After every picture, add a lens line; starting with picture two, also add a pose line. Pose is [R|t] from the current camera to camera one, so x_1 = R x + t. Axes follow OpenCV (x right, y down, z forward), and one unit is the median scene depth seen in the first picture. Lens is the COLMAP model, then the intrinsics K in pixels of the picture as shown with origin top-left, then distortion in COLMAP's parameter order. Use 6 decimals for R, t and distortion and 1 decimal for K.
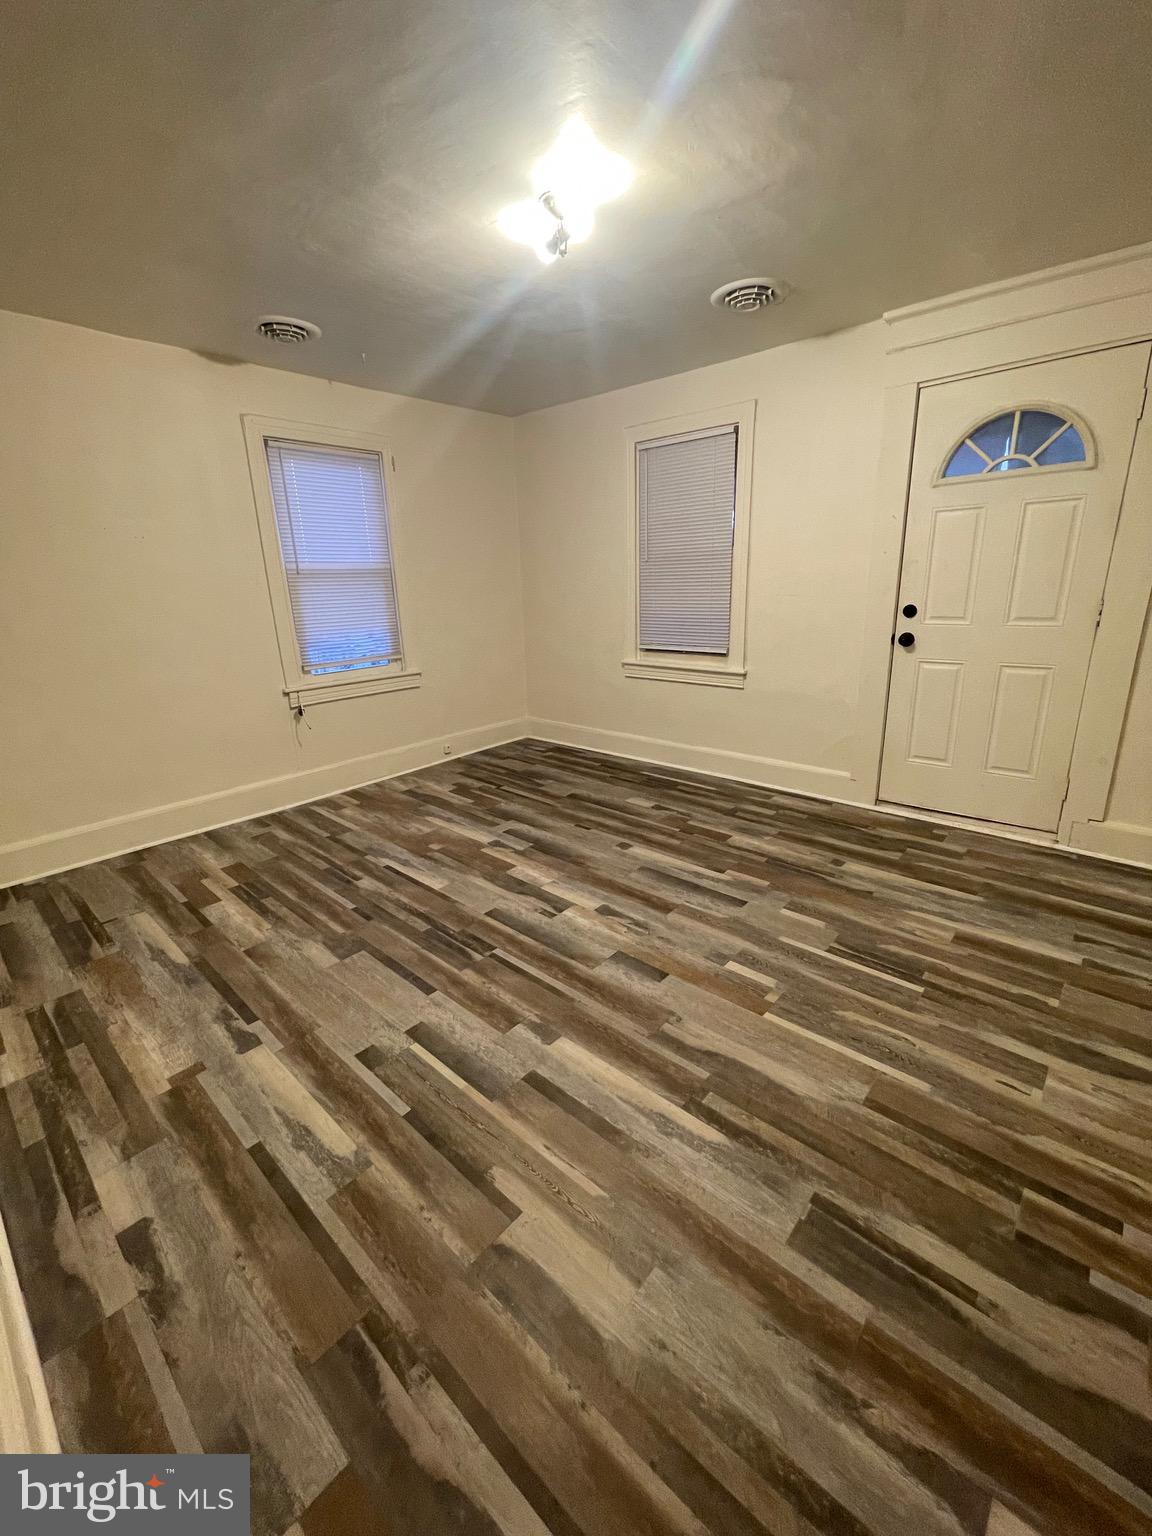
lens RADIAL K [[626.4, 0, 582.3], [0, 626.4, 755.2], [0, 0, 1]] dist [0.004560, 0.000400]
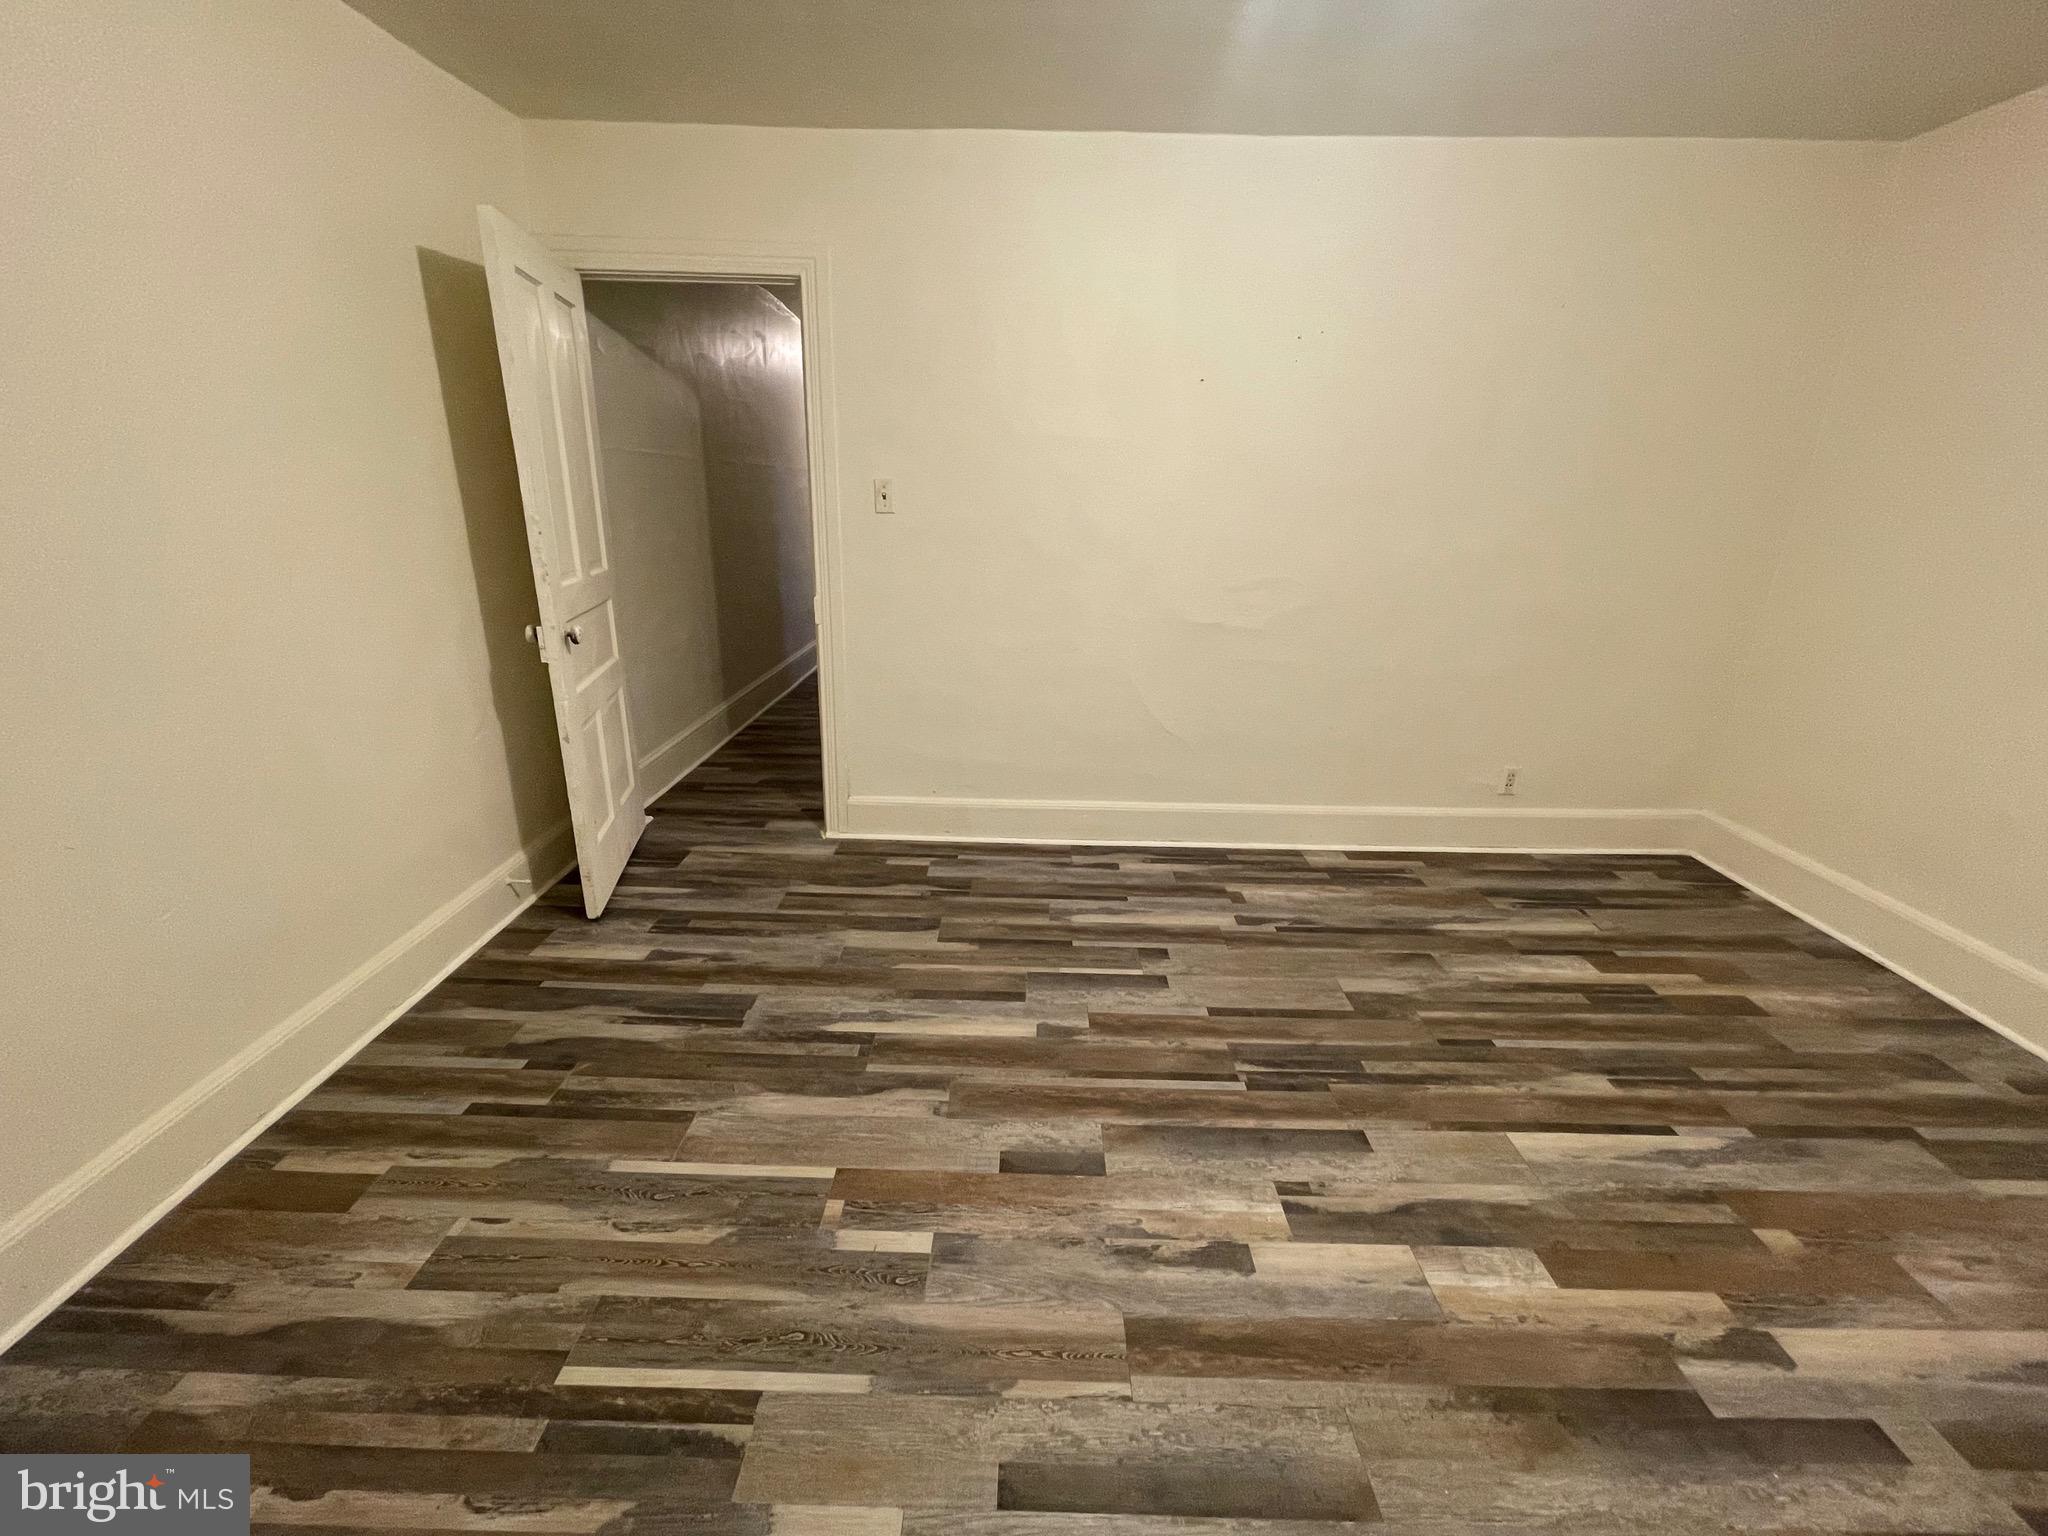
lens RADIAL K [[835.2, 0, 1024.0], [0, 835.2, 766.6], [0, 0, 1]] dist [0.004560, 0.000400]
pose [[-0.753029, 0.223531, -0.618855, 0.574268], [-0.185348, 0.830379, 0.525468, -0.437197], [0.631343, 0.510396, -0.583868, 1.381121]]
